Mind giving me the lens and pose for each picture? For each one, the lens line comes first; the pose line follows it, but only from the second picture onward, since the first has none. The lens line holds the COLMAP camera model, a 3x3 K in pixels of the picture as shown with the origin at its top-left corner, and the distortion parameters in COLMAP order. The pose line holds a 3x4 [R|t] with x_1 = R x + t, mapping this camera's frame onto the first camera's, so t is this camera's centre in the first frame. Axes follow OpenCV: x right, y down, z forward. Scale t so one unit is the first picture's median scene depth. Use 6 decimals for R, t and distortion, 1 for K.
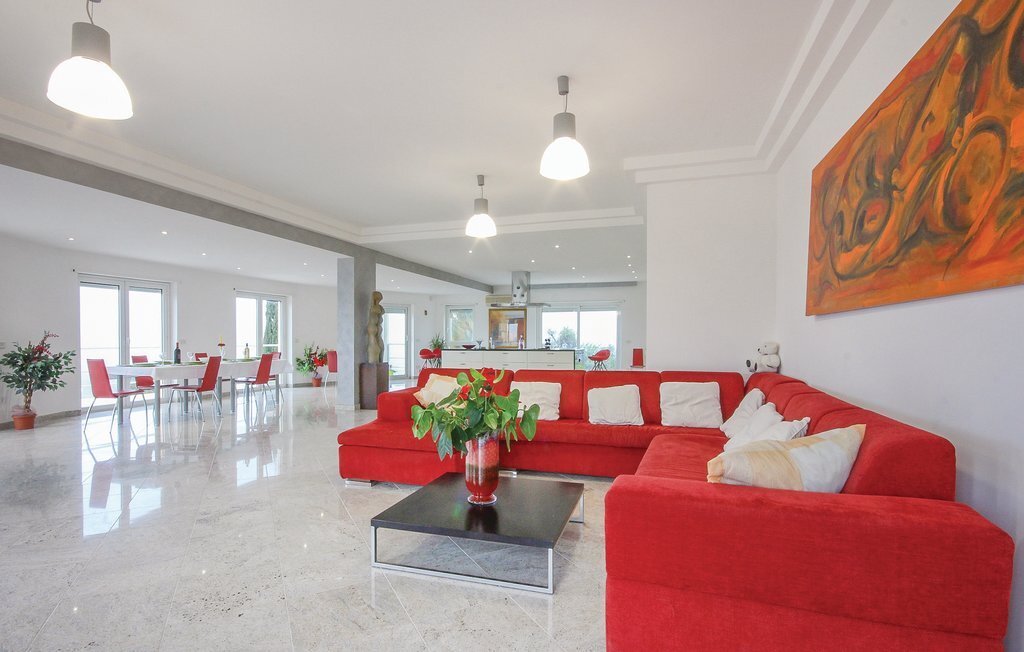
lens RADIAL K [[491.0, 0, 507.6], [0, 491.0, 333.2], [0, 0, 1]] dist [0.002866, 0.000202]
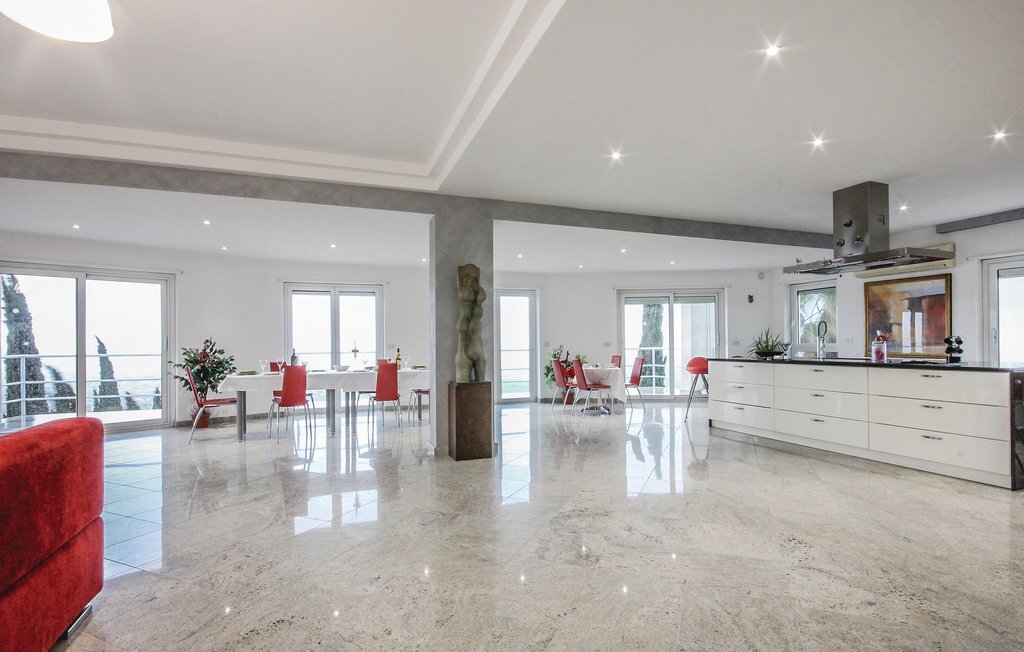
lens RADIAL K [[491.0, 0, 524.1], [0, 491.0, 340.8], [0, 0, 1]] dist [0.002866, 0.000202]
pose [[0.637136, -0.009132, -0.770697, 0.239616], [0.018033, 0.999833, 0.003061, 0.008846], [0.770540, -0.015848, 0.637194, 0.656400]]
